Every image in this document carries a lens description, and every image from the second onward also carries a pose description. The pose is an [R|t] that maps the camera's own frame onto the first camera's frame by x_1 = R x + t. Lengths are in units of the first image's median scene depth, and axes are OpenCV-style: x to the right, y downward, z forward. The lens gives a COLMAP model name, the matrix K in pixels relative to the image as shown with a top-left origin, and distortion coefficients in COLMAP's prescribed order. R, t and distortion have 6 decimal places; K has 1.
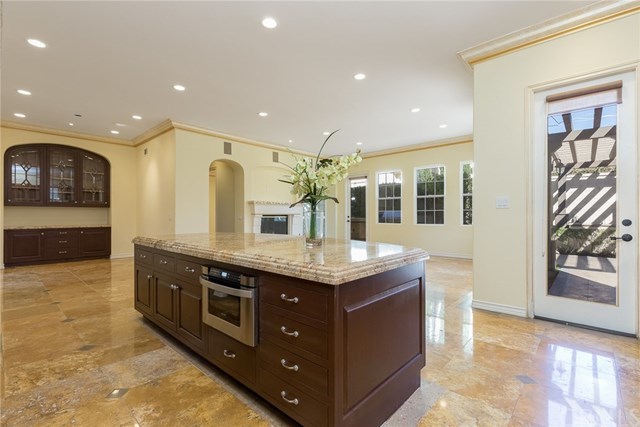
lens RADIAL K [[295.2, 0, 320.0], [0, 295.2, 213.5], [0, 0, 1]] dist [0.001239, 0.000055]
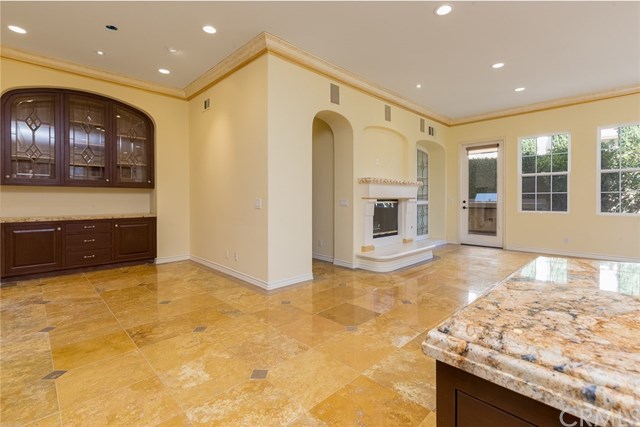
lens RADIAL K [[297.2, 0, 317.5], [0, 297.2, 199.7], [0, 0, 1]] dist [0.001074, 0.000107]
pose [[0.997980, -0.000340, -0.063527, -0.294054], [0.000996, 0.999946, 0.010299, -0.001302], [0.063520, -0.010341, 0.997927, 0.341508]]
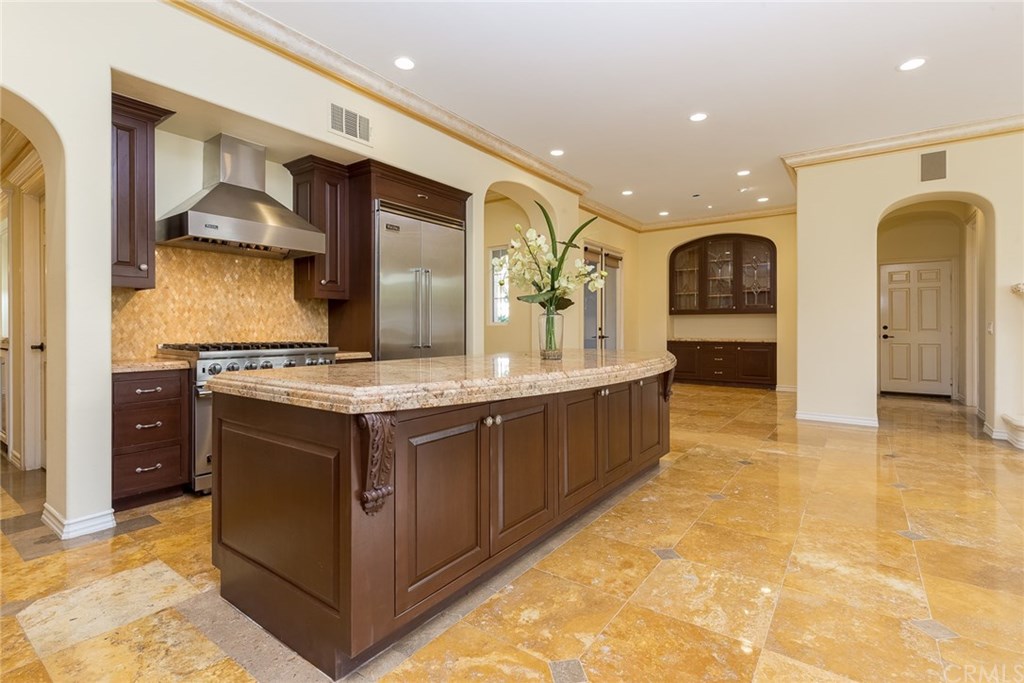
lens RADIAL K [[475.5, 0, 508.1], [0, 475.5, 319.3], [0, 0, 1]] dist [0.001074, 0.000107]
pose [[0.099482, -0.014595, -0.994932, 0.288299], [0.008687, 0.999867, -0.013799, 0.003280], [0.995001, -0.007271, 0.099596, 0.305527]]
